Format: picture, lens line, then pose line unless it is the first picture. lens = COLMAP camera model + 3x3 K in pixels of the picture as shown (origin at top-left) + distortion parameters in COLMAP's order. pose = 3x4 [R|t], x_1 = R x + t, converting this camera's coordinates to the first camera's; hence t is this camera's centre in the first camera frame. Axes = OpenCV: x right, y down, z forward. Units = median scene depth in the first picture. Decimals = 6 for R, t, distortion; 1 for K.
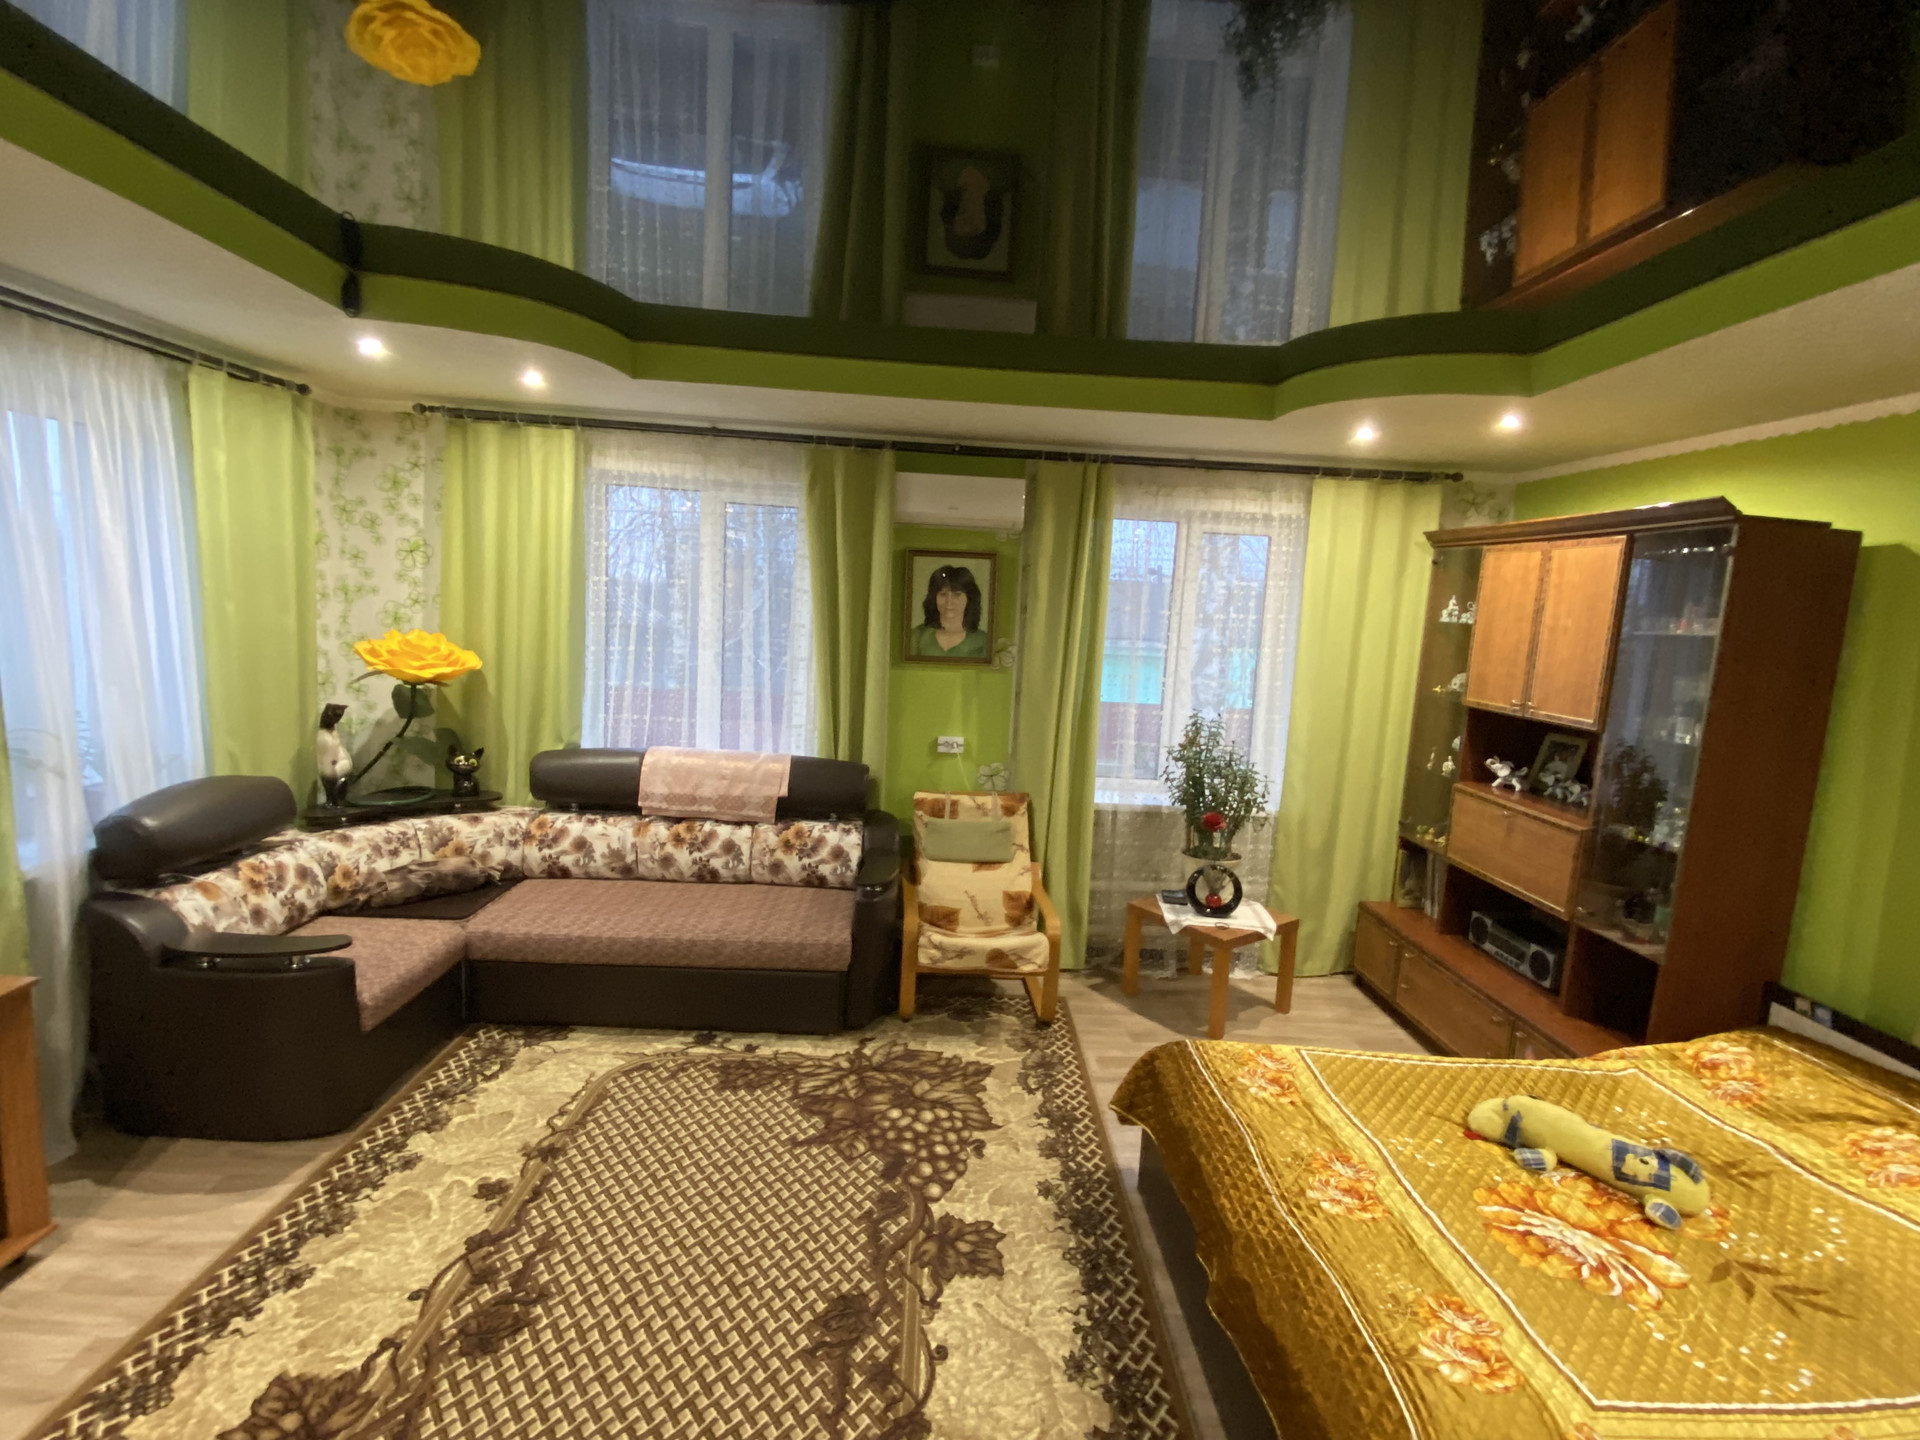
lens RADIAL K [[932.2, 0, 961.9], [0, 932.2, 708.6], [0, 0, 1]] dist [0.041472, -0.038238]
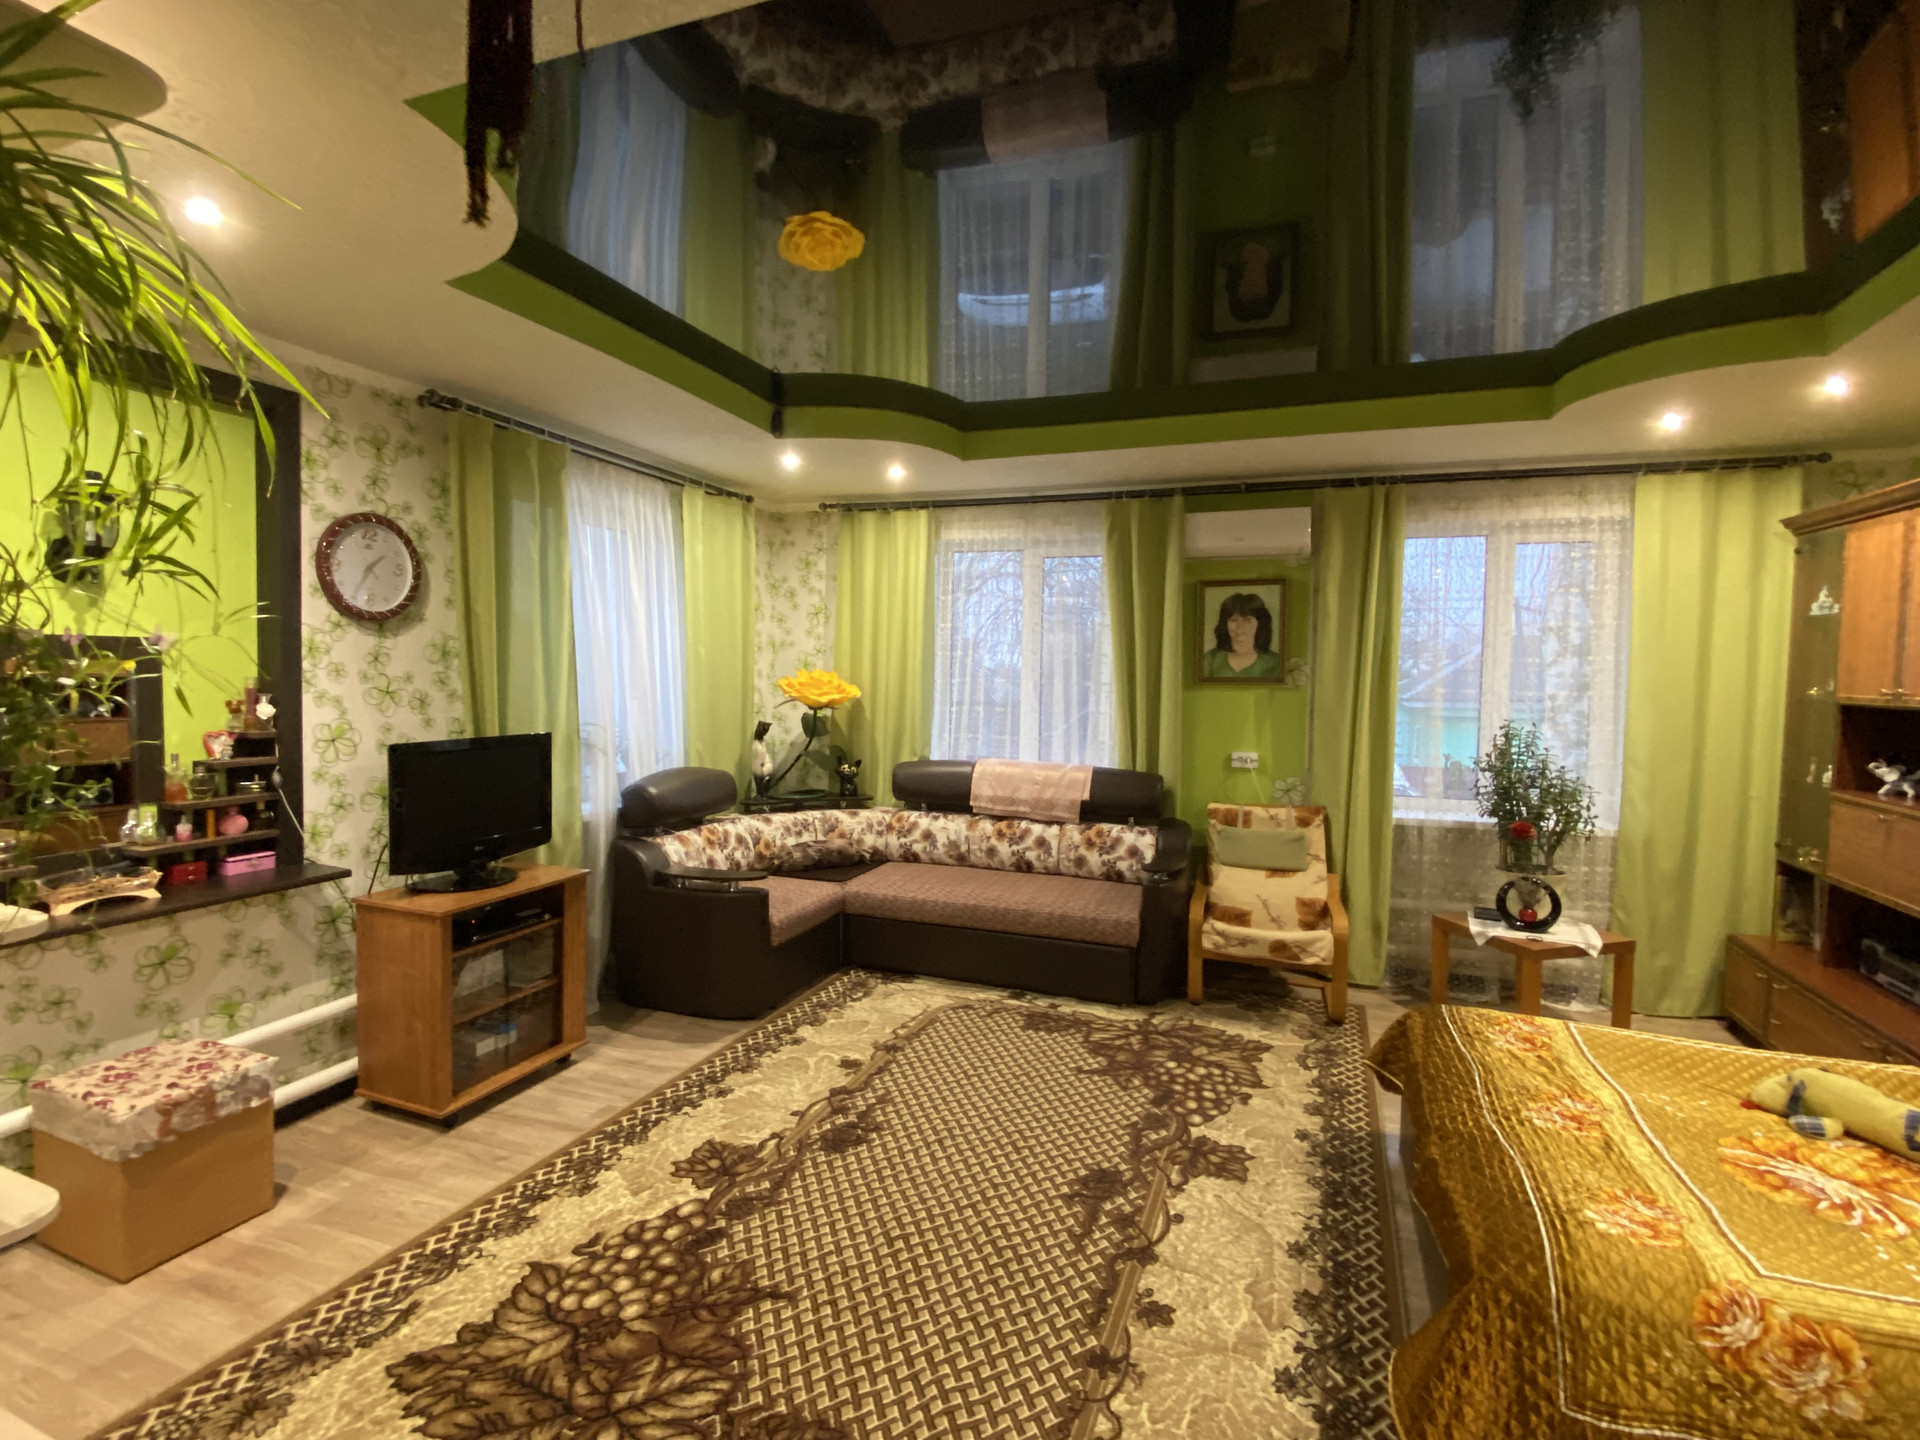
lens RADIAL K [[932.2, 0, 961.9], [0, 932.2, 708.6], [0, 0, 1]] dist [0.041472, -0.038238]
pose [[0.925999, -0.025368, -0.376672, 0.130650], [-0.008196, 0.996154, -0.087237, 0.108553], [0.377436, 0.083869, 0.922230, -0.165303]]
